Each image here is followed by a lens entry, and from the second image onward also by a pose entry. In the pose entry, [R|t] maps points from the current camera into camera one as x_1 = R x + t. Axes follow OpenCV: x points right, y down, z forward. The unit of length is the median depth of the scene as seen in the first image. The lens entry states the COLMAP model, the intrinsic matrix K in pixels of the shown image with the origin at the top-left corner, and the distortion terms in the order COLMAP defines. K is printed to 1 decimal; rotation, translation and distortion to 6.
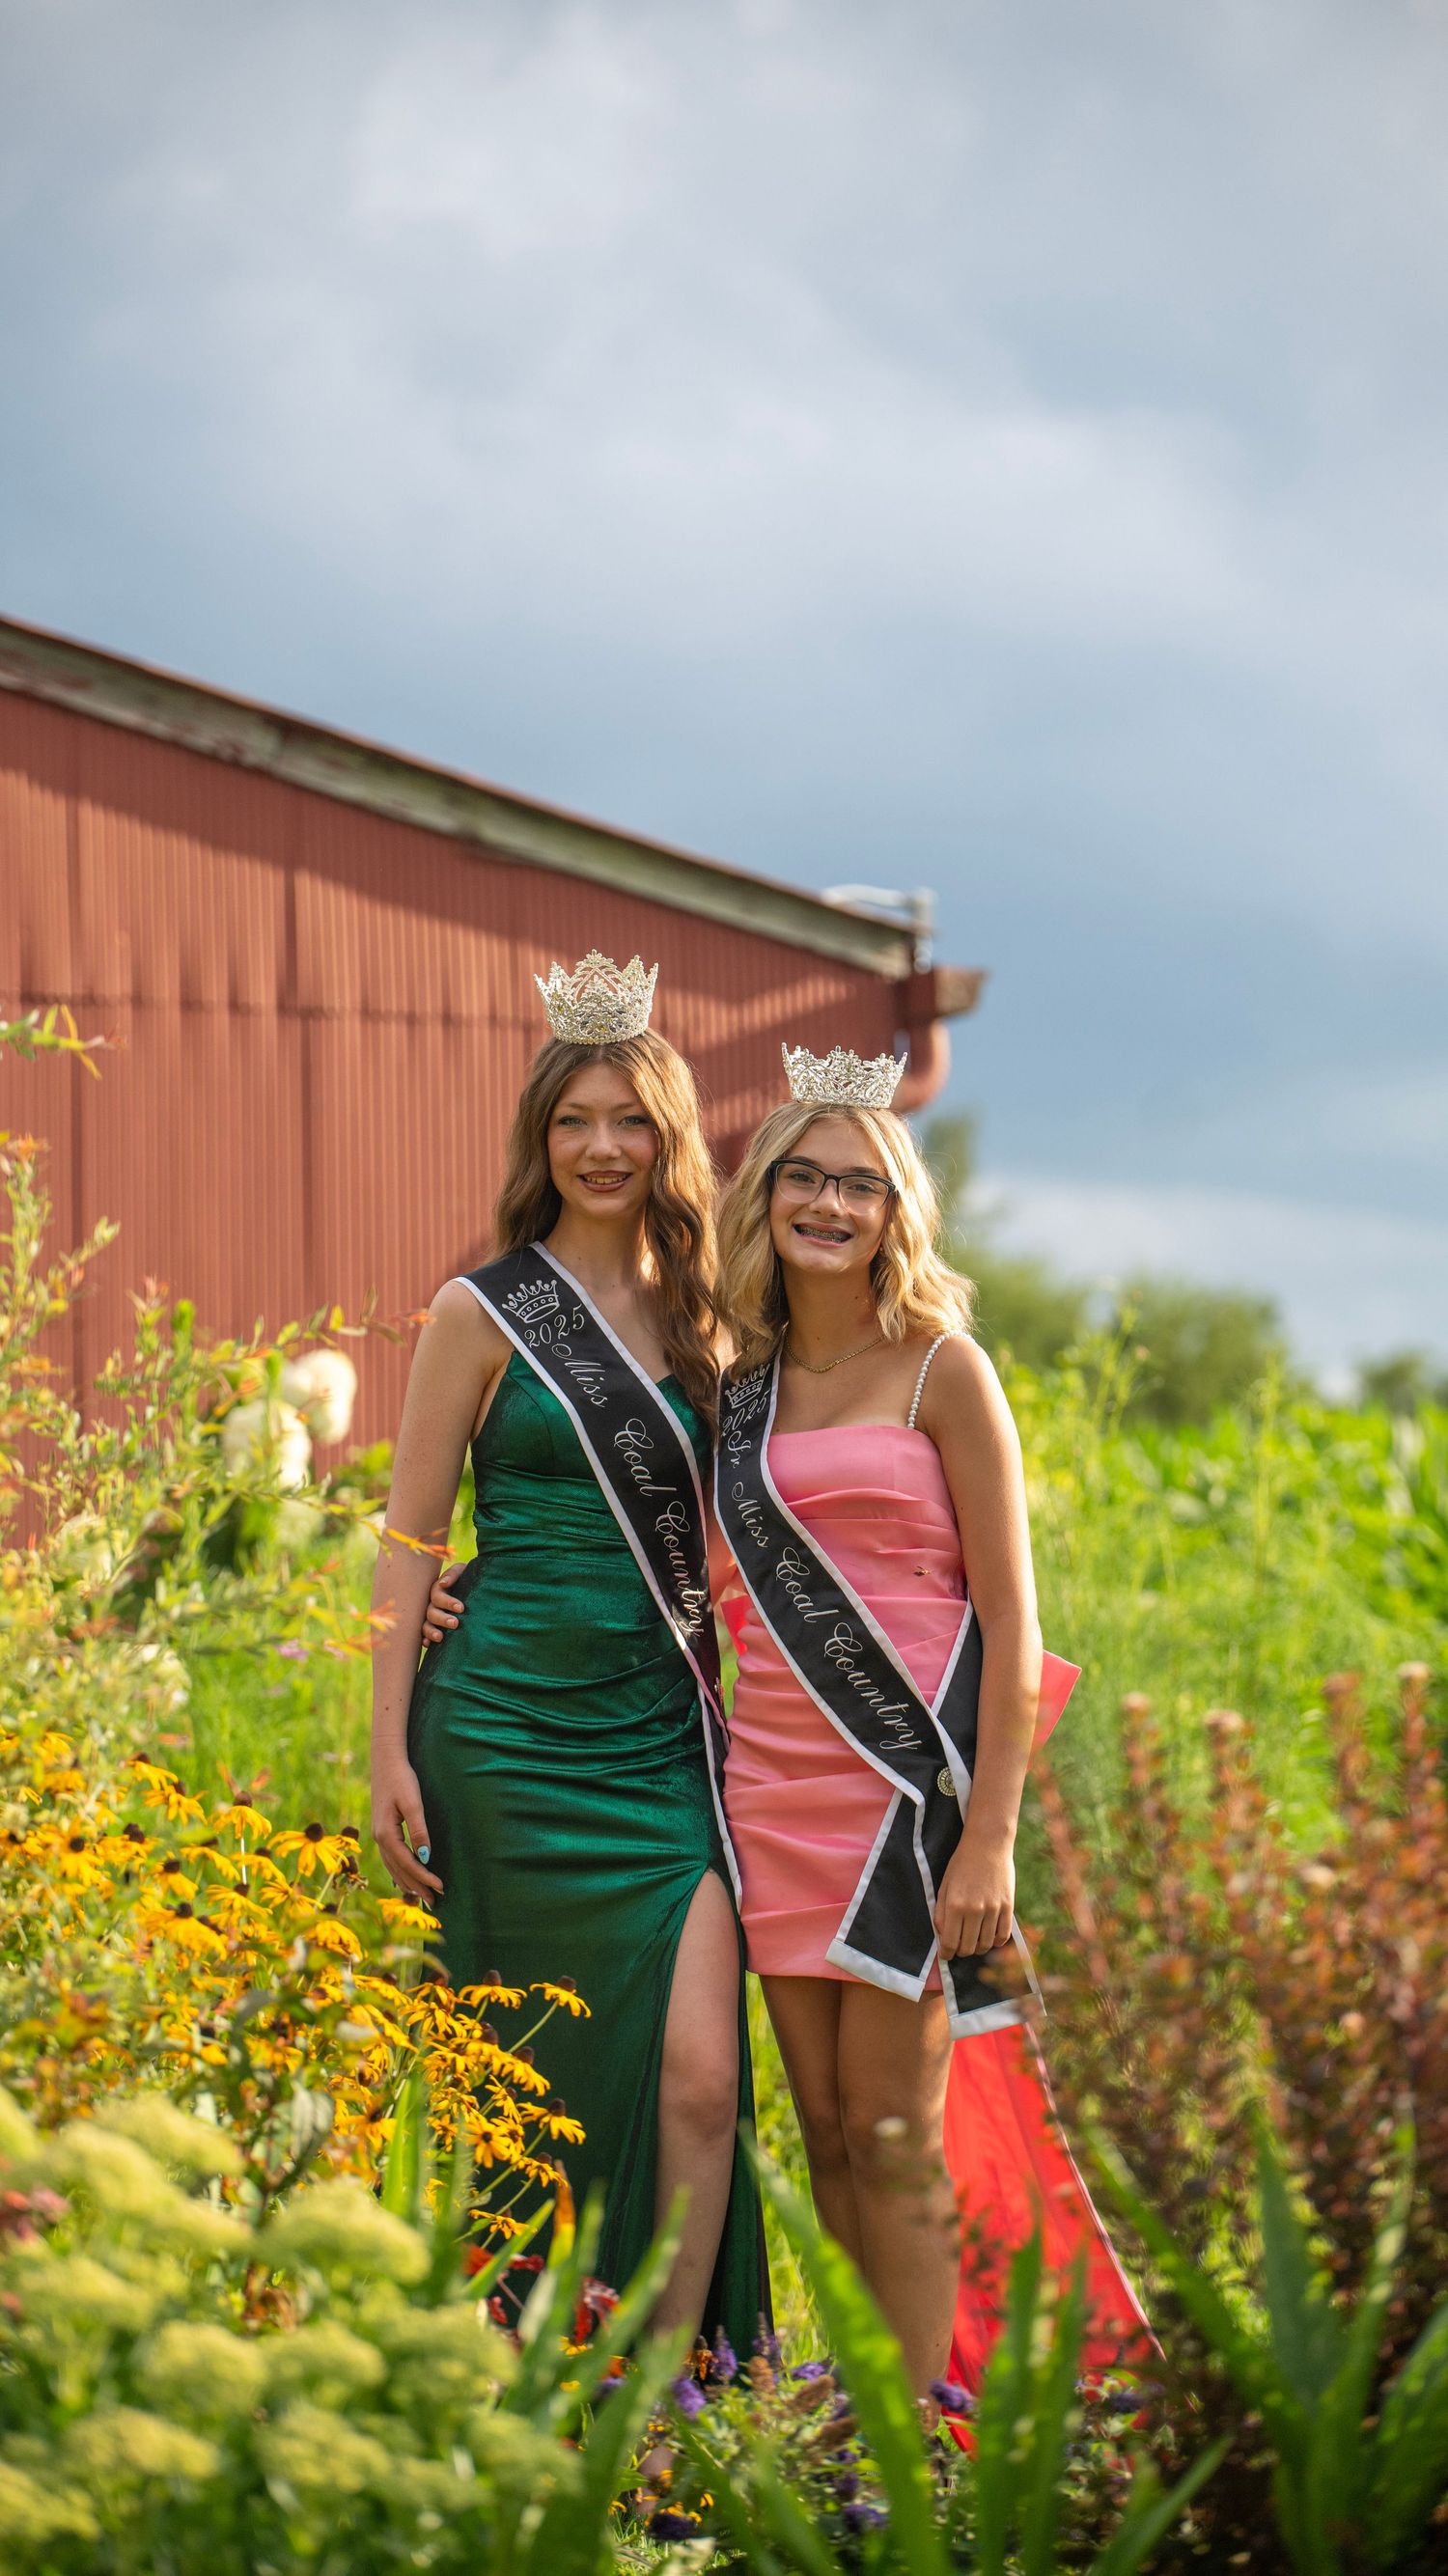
lens RADIAL K [[7969.0, 0, 724.0], [0, 7969.0, 1288.0], [0, 0, 1]] dist [0.171096, 0.270095]
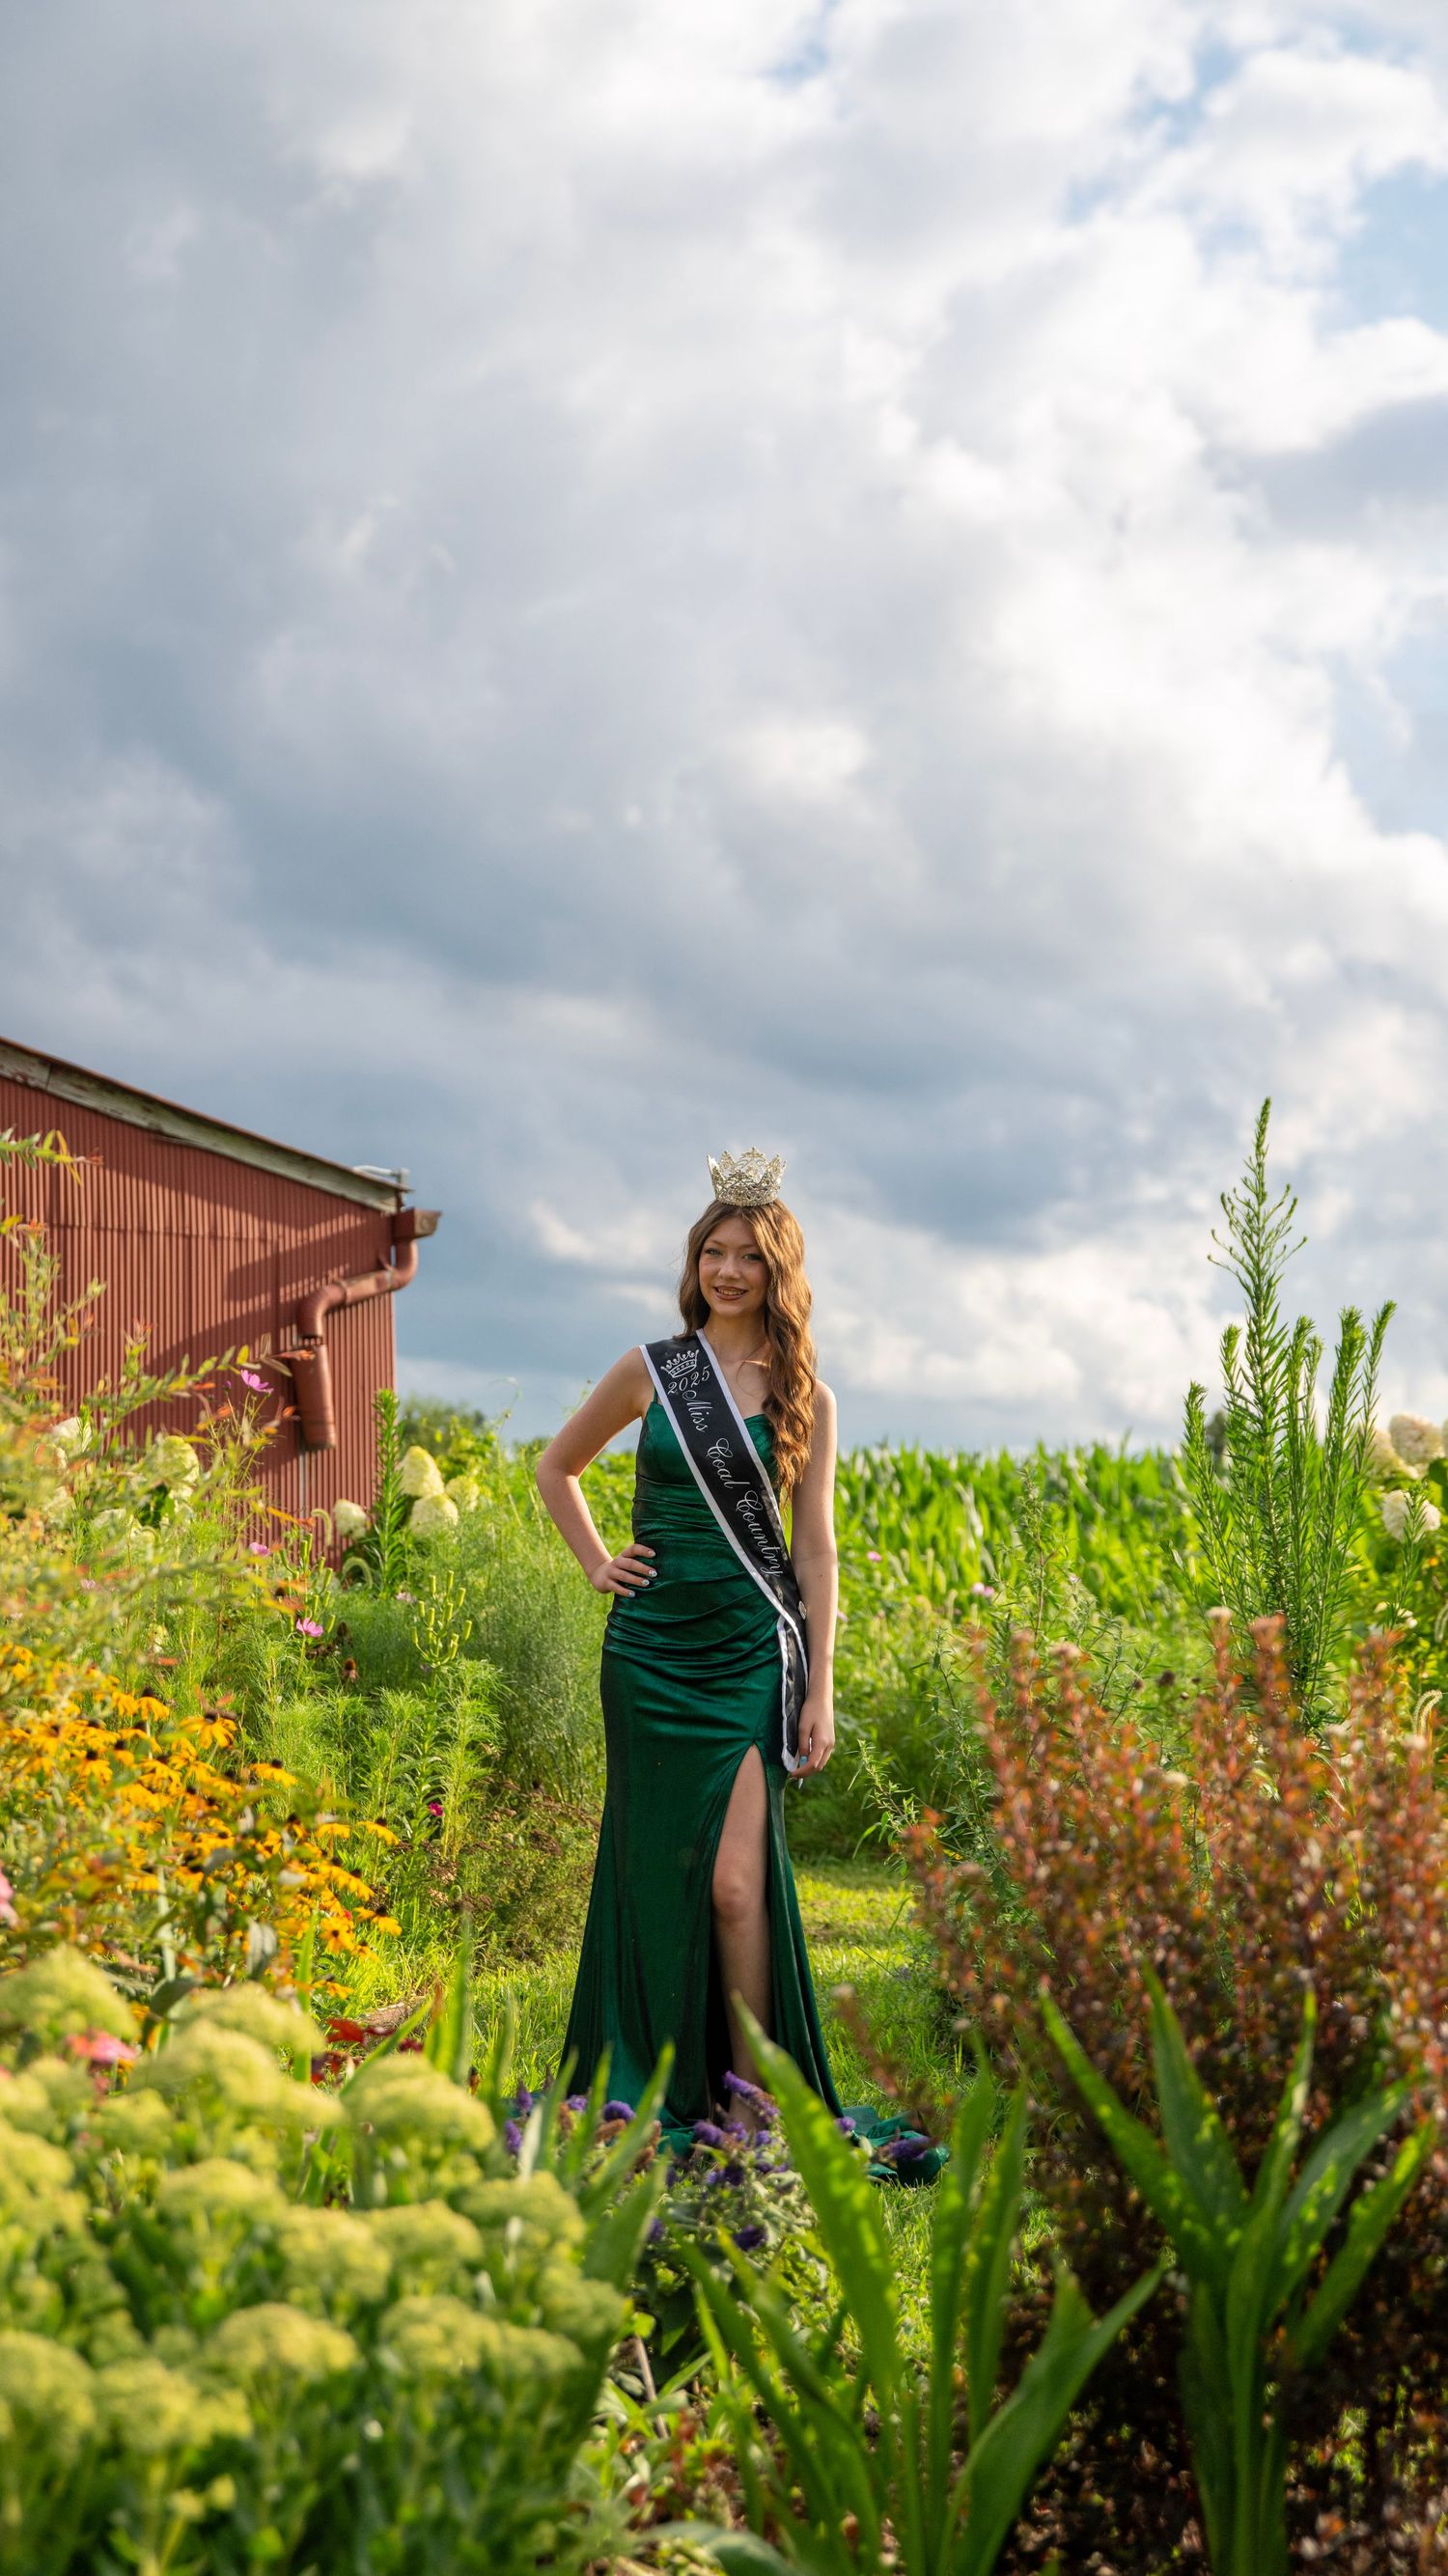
lens RADIAL K [[3854.4, 0, 724.4], [0, 3854.4, 1329.5], [0, 0, 1]] dist [0.171516, -0.002258]
pose [[0.990580, 0.013730, 0.136248, -0.055956], [-0.010977, 0.999721, -0.020931, 0.011718], [-0.136497, 0.019238, 0.990454, 0.296349]]
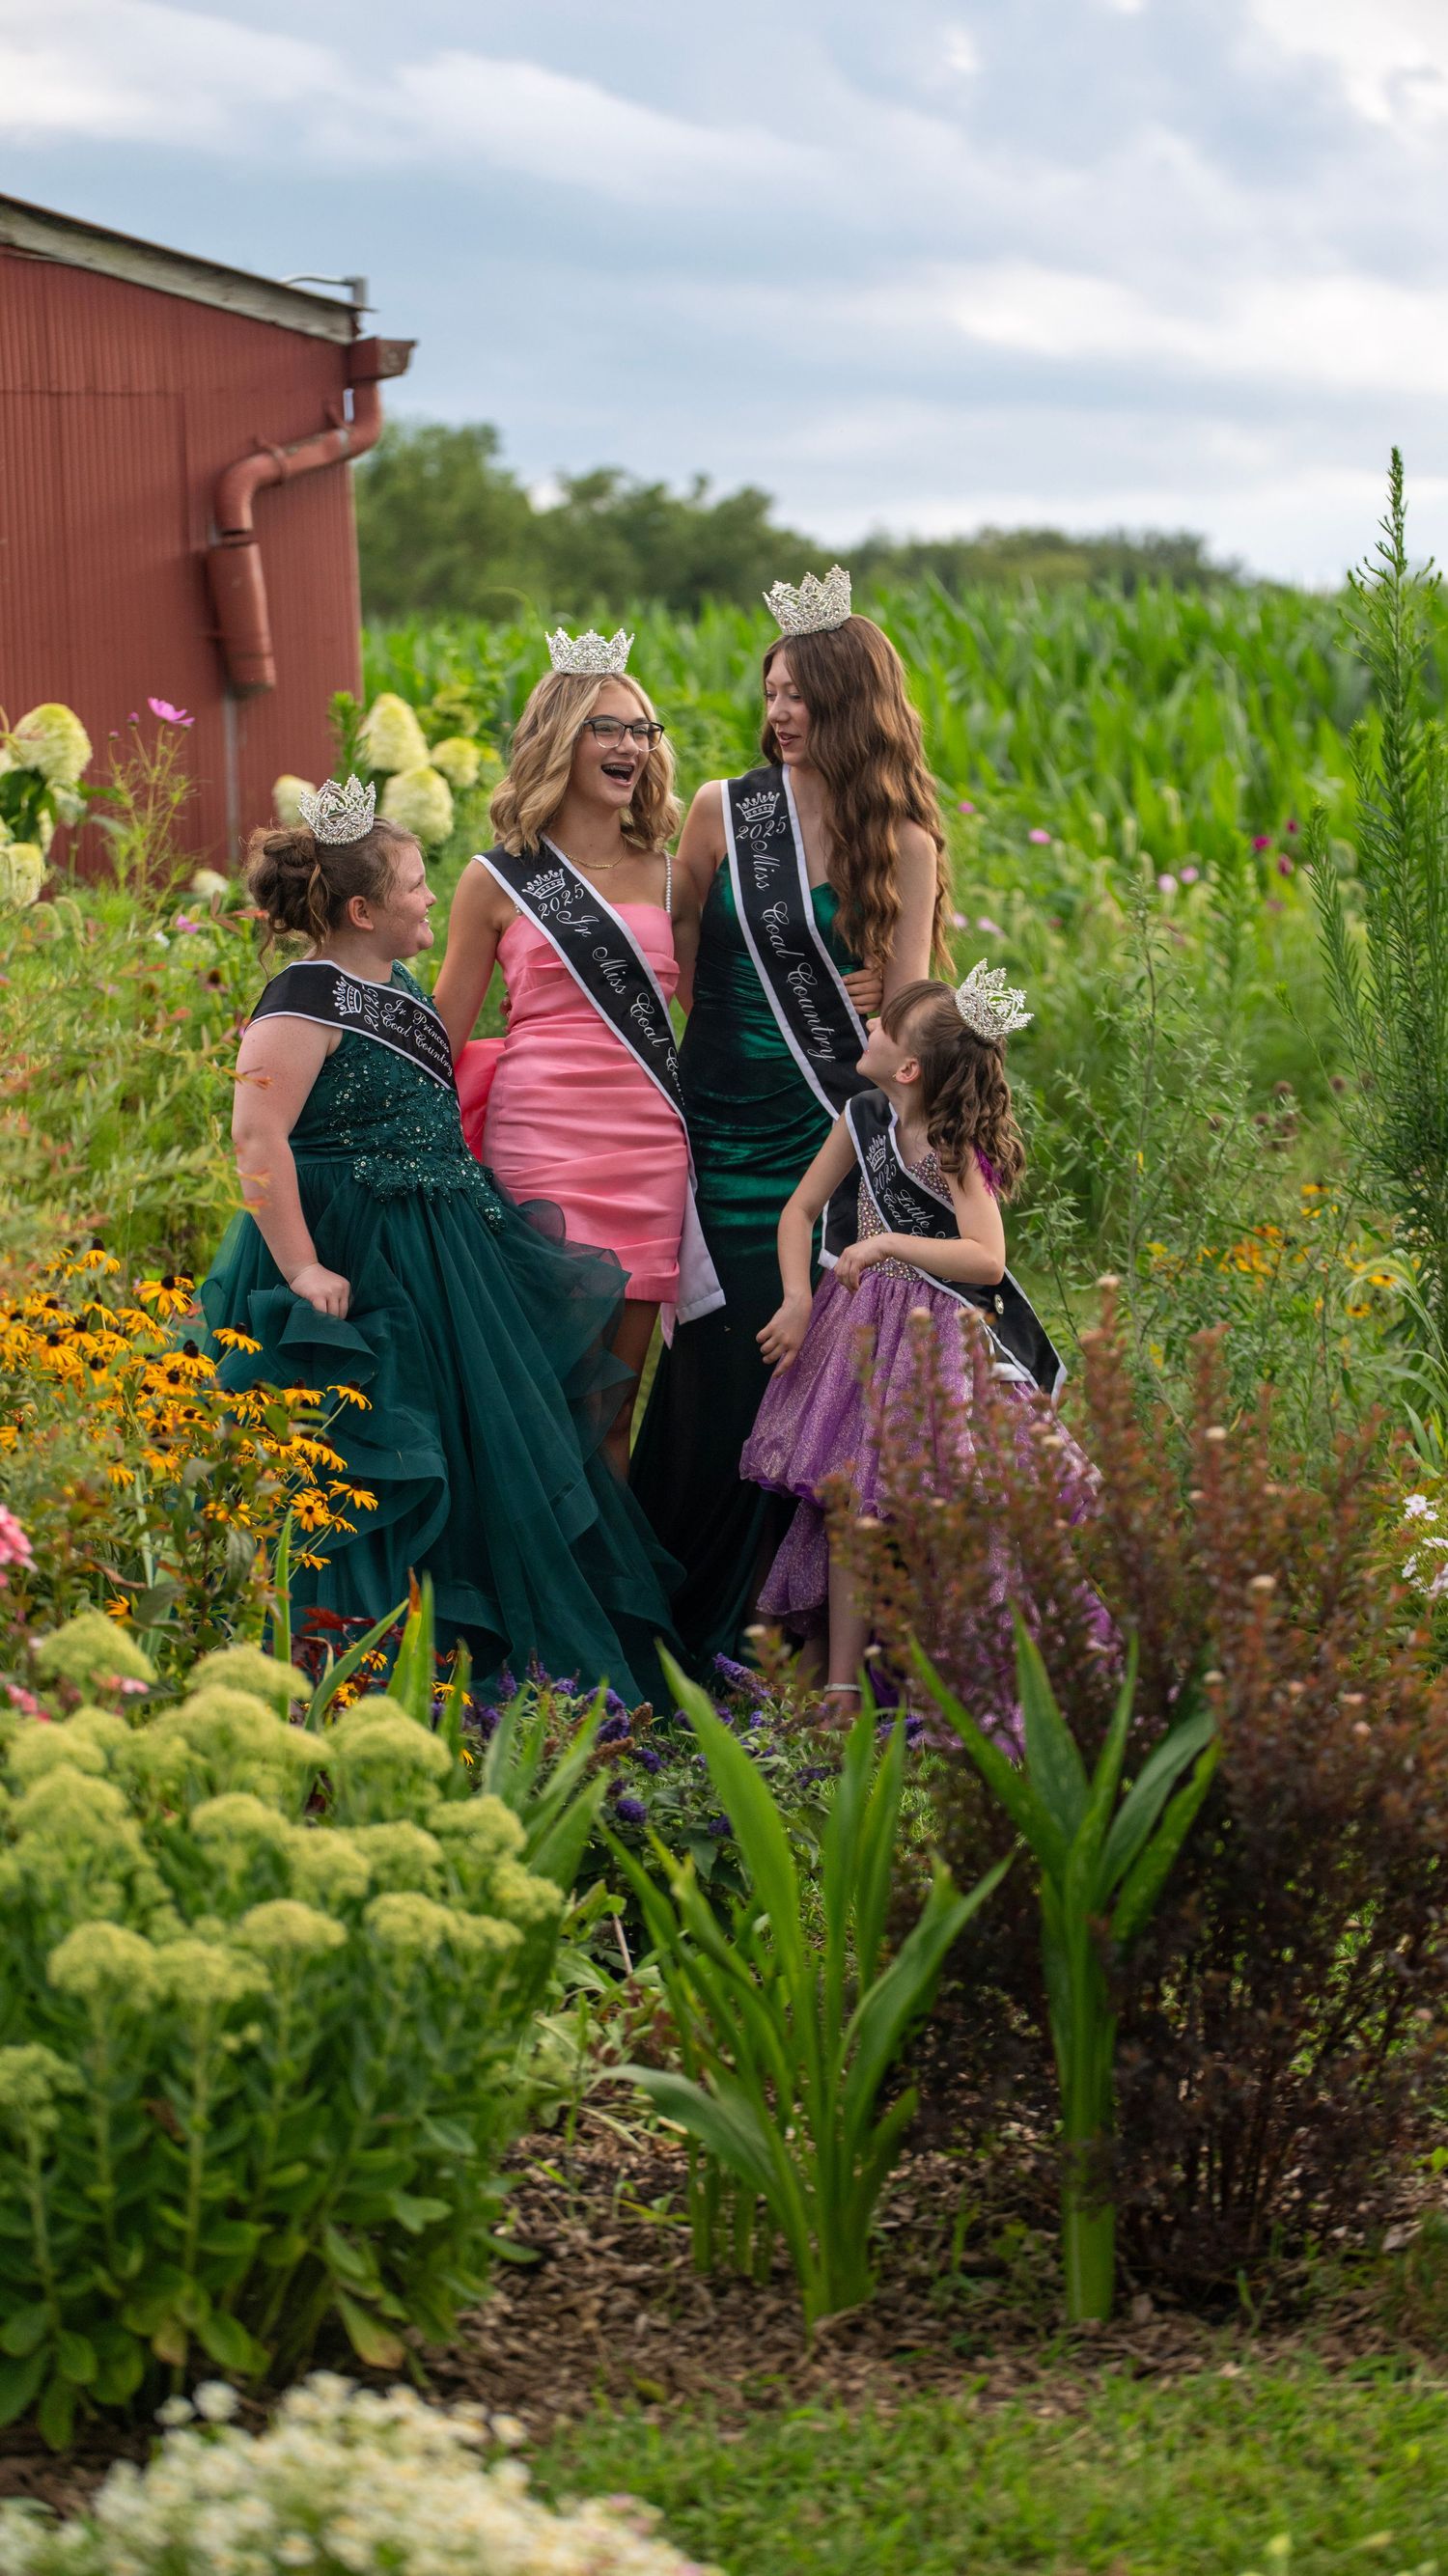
lens RADIAL K [[6502.6, 0, 724.0], [0, 6502.6, 1288.0], [0, 0, 1]] dist [0.033530, 0.388778]
pose [[0.994219, -0.022686, 0.104943, -0.073607], [0.008081, 0.990462, 0.137548, -0.080810], [-0.107063, -0.135904, 0.984920, -0.086580]]
